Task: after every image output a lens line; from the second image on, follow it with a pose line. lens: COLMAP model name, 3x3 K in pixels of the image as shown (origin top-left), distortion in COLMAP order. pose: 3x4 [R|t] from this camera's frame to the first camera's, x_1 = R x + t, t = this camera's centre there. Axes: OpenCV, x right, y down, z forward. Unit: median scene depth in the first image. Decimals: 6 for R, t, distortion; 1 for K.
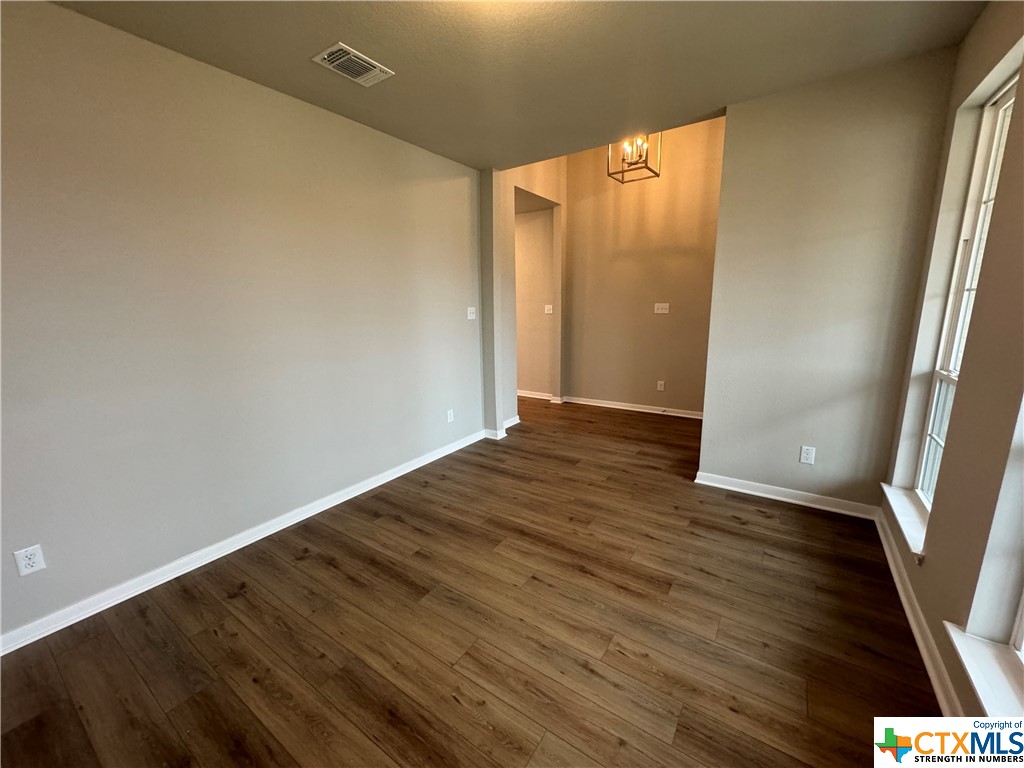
lens RADIAL K [[410.6, 0, 512.2], [0, 410.6, 381.7], [0, 0, 1]] dist [-0.002279, -0.000362]
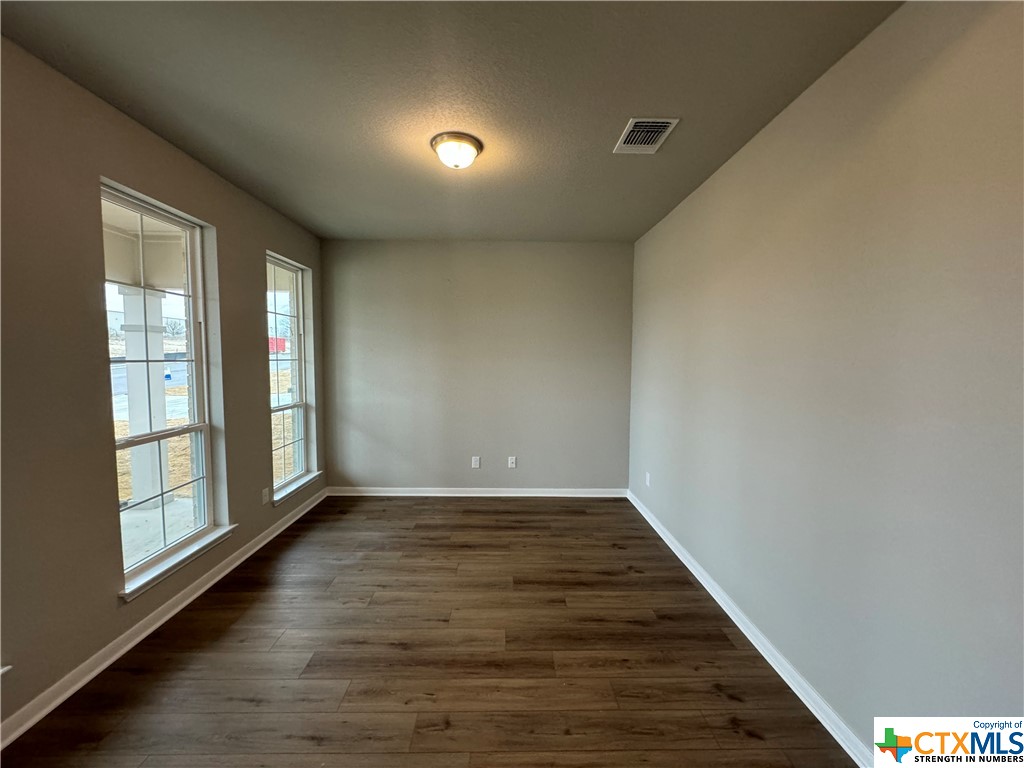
lens RADIAL K [[410.6, 0, 511.7], [0, 410.6, 382.8], [0, 0, 1]] dist [-0.002279, -0.000362]
pose [[-0.820604, 0.049543, -0.569345, 0.456628], [-0.100324, 0.968277, 0.228856, -0.357966], [0.562622, 0.244919, -0.789602, 1.664580]]
